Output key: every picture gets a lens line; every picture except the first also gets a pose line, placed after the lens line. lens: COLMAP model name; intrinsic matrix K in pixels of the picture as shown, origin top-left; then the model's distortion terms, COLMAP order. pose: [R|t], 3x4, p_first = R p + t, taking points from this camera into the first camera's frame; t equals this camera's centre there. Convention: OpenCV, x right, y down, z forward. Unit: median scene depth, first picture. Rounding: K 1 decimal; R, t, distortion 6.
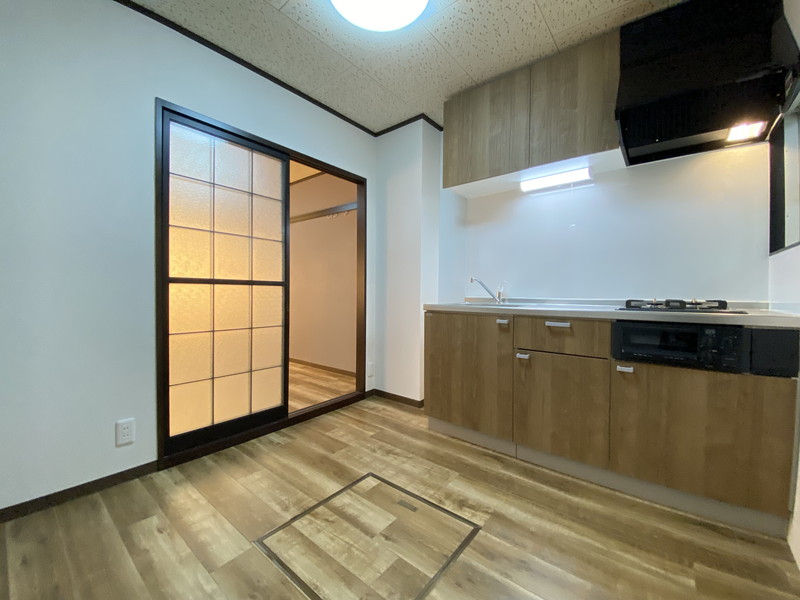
lens RADIAL K [[320.8, 0, 400.7], [0, 320.8, 296.9], [0, 0, 1]] dist [0.025256, -0.022410]
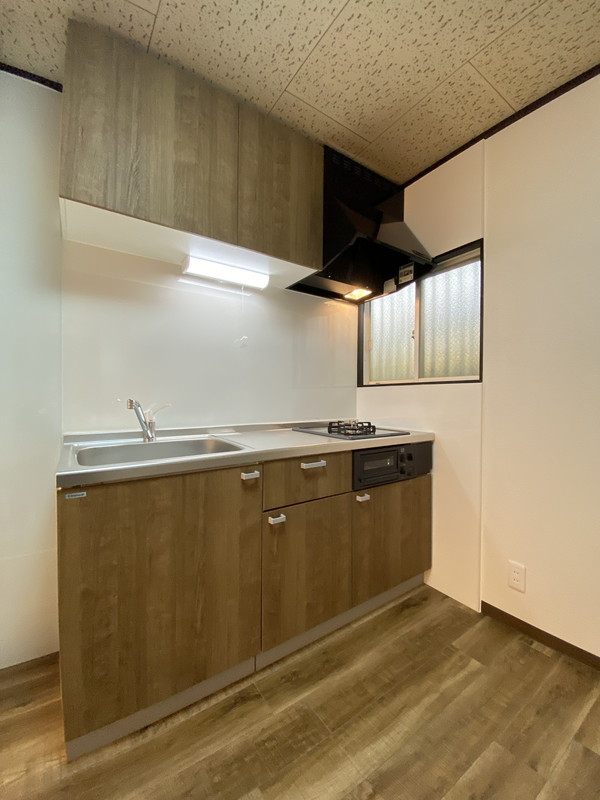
lens RADIAL K [[320.8, 0, 298.8], [0, 320.8, 401.4], [0, 0, 1]] dist [0.025256, -0.022410]
pose [[0.288006, -0.017526, 0.957468, -0.265346], [0.016153, 0.999779, 0.013442, -0.077775], [-0.957492, 0.011595, 0.288225, 0.753644]]
